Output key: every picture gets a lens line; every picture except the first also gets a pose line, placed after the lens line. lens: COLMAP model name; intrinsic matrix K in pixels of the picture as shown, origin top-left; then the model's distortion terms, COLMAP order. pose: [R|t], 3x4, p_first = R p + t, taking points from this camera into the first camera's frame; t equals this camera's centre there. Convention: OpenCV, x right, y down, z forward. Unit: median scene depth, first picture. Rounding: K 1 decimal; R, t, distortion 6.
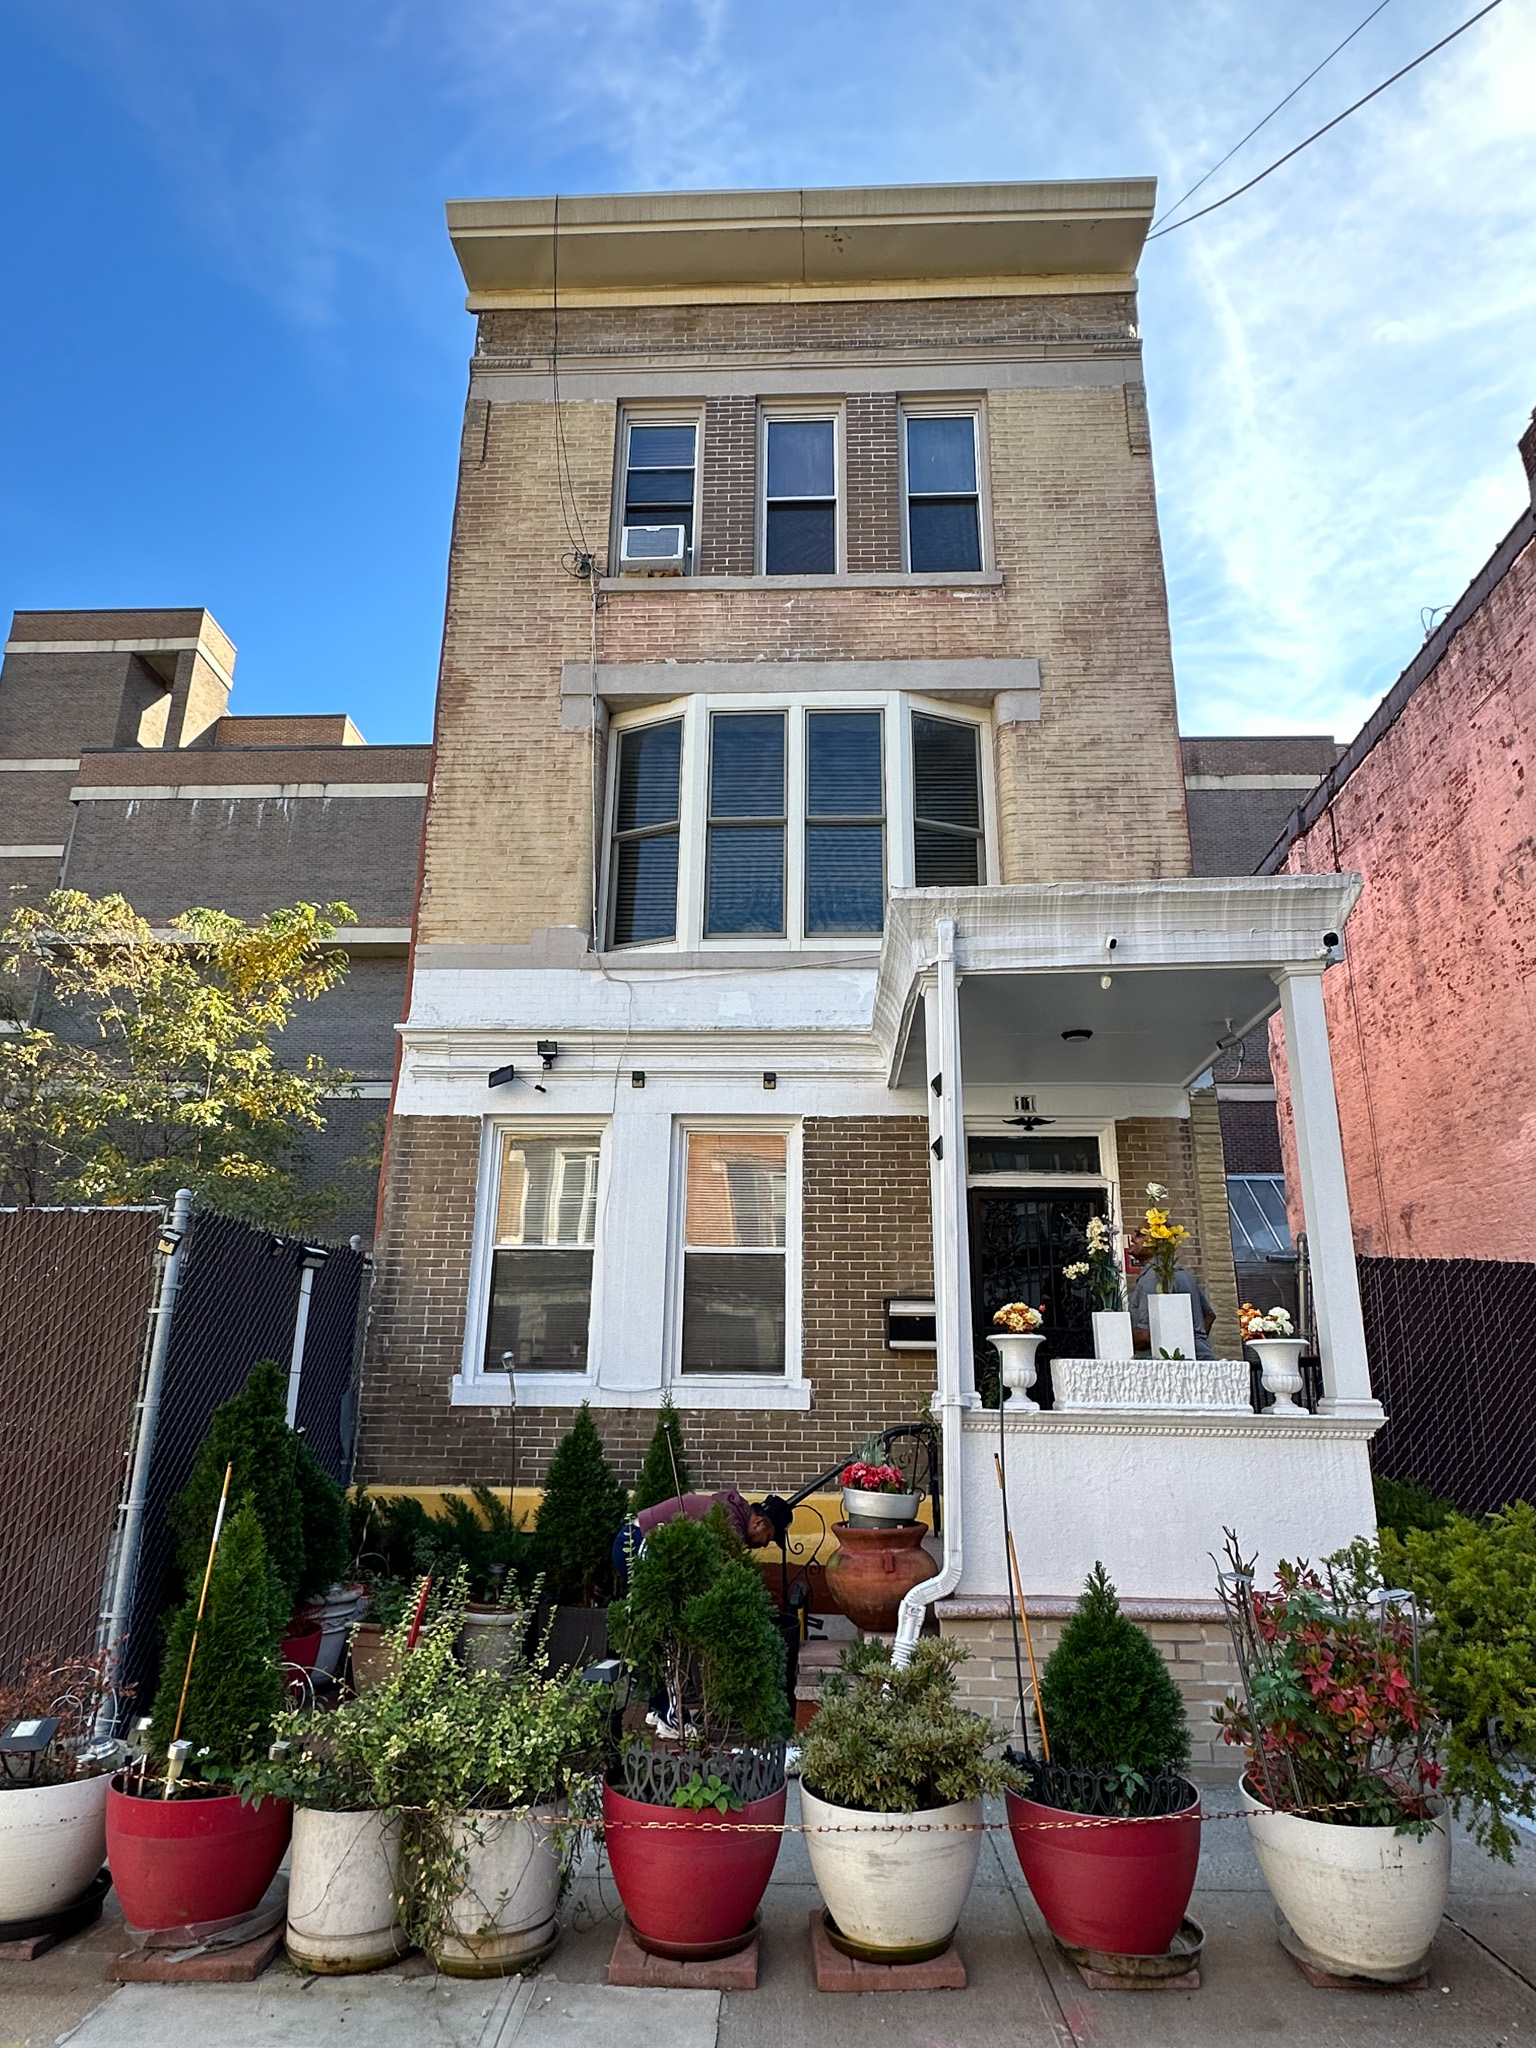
lens RADIAL K [[1189.0, 0, 769.8], [0, 1189.0, 1024.4], [0, 0, 1]] dist [0.005335, -0.000117]
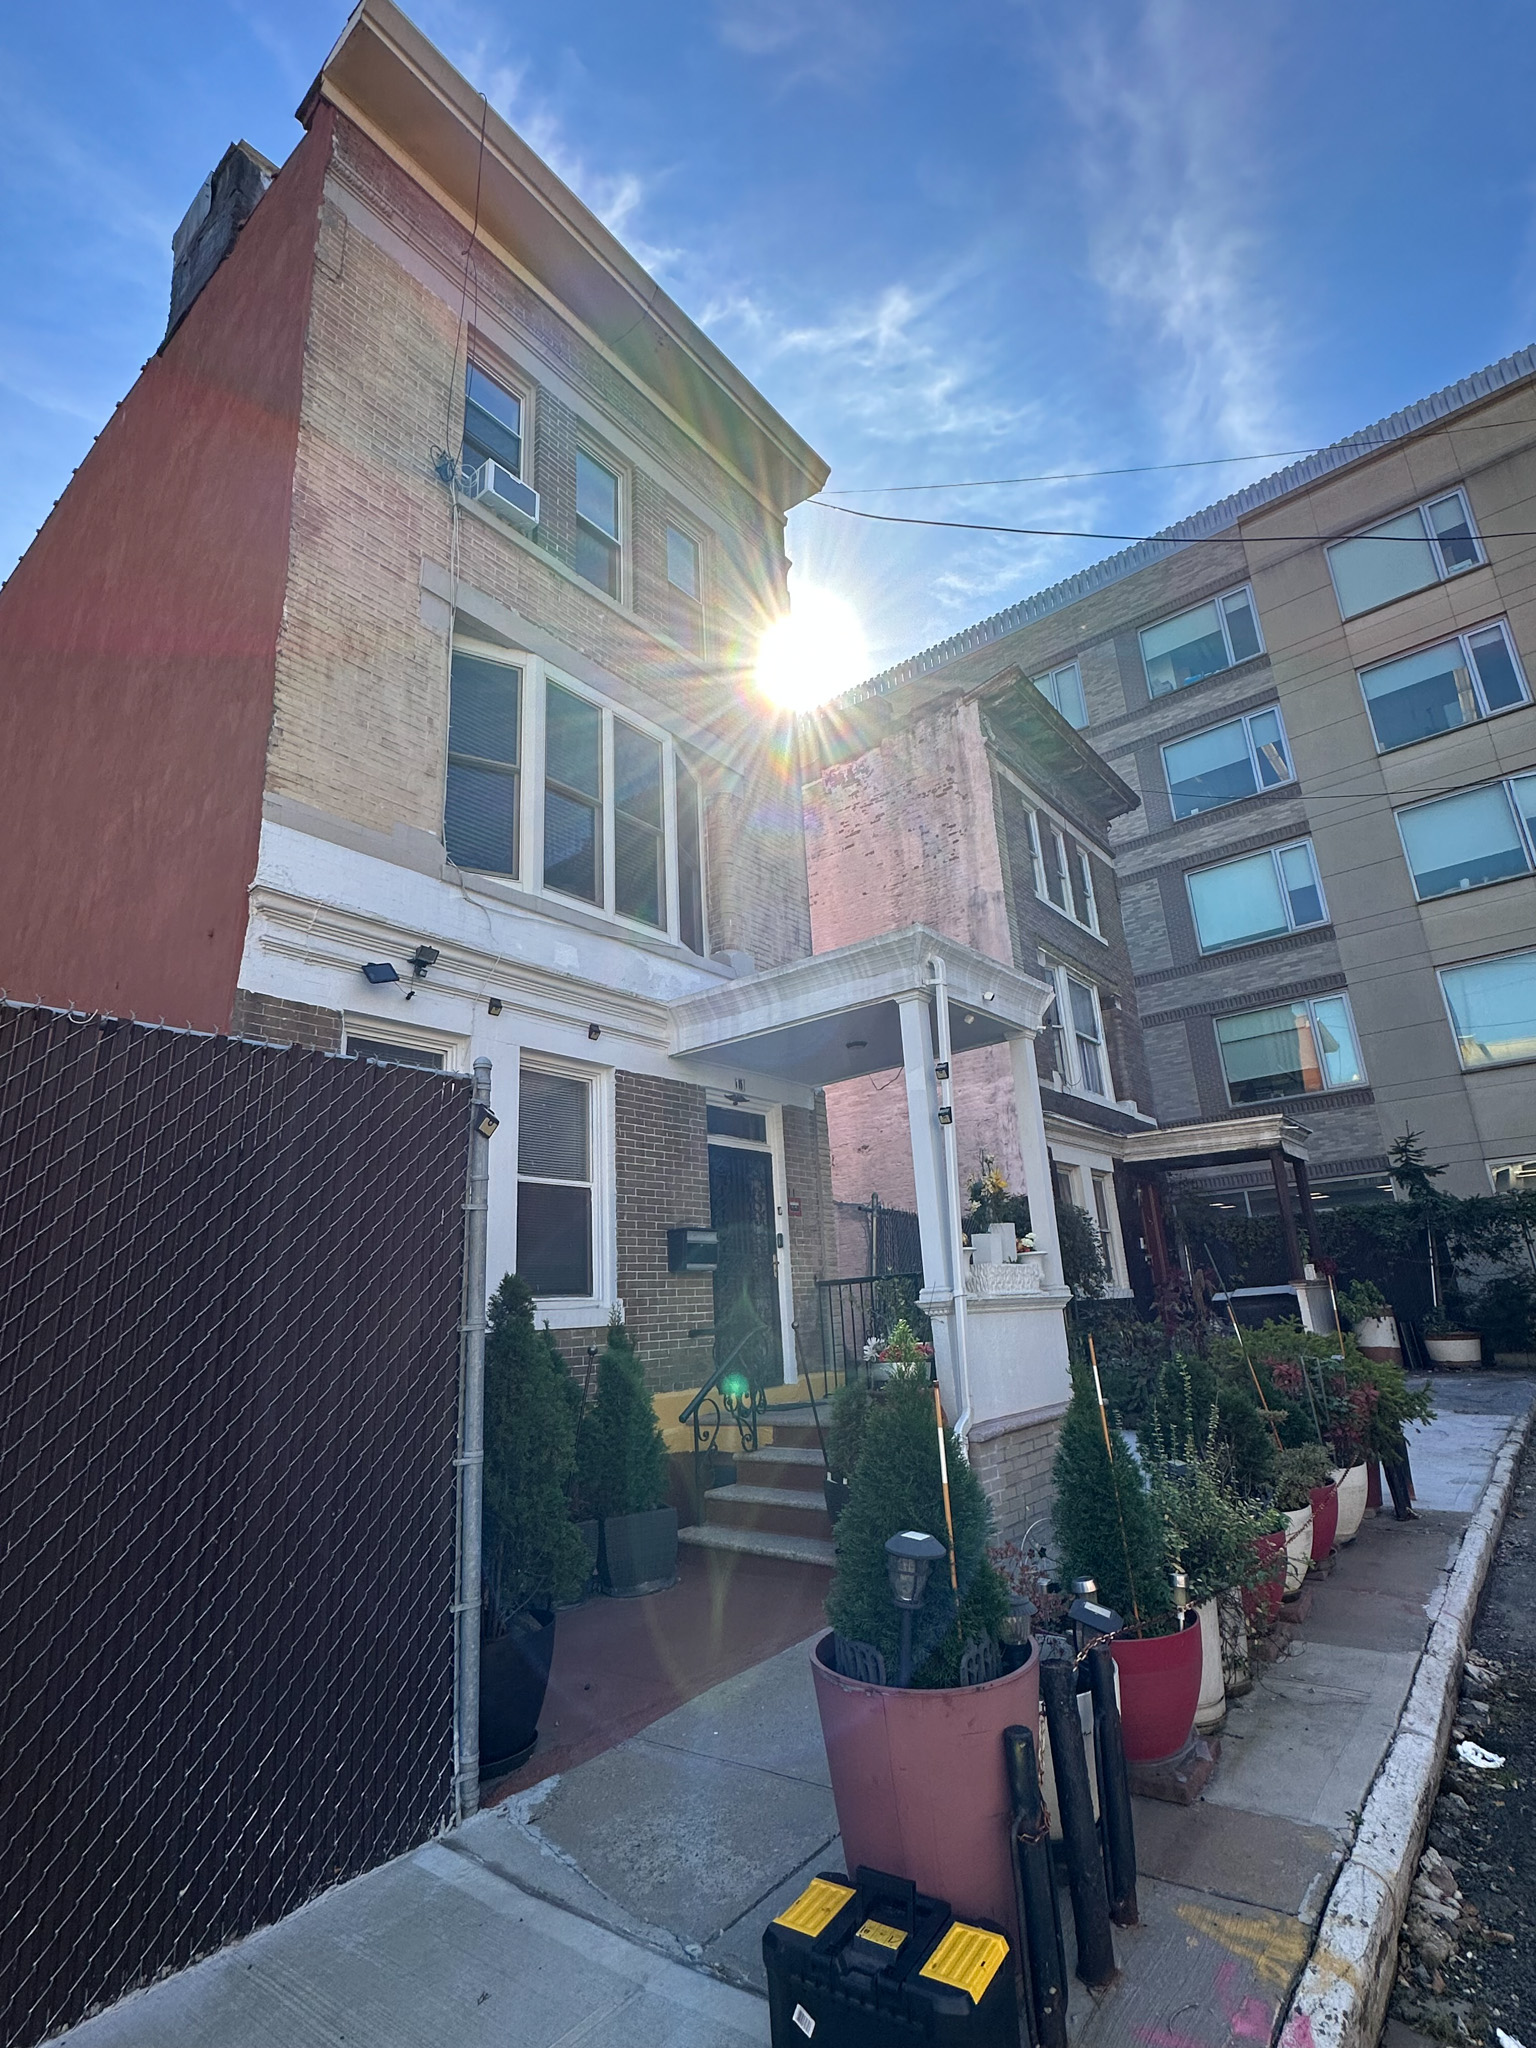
lens RADIAL K [[975.9, 0, 768.8], [0, 975.9, 1024.3], [0, 0, 1]] dist [-0.000023, 0.000402]
pose [[0.593497, 0.187158, 0.782773, -0.610082], [-0.178913, 0.978931, -0.098407, 0.099412], [-0.784698, -0.081644, 0.614478, 0.308538]]
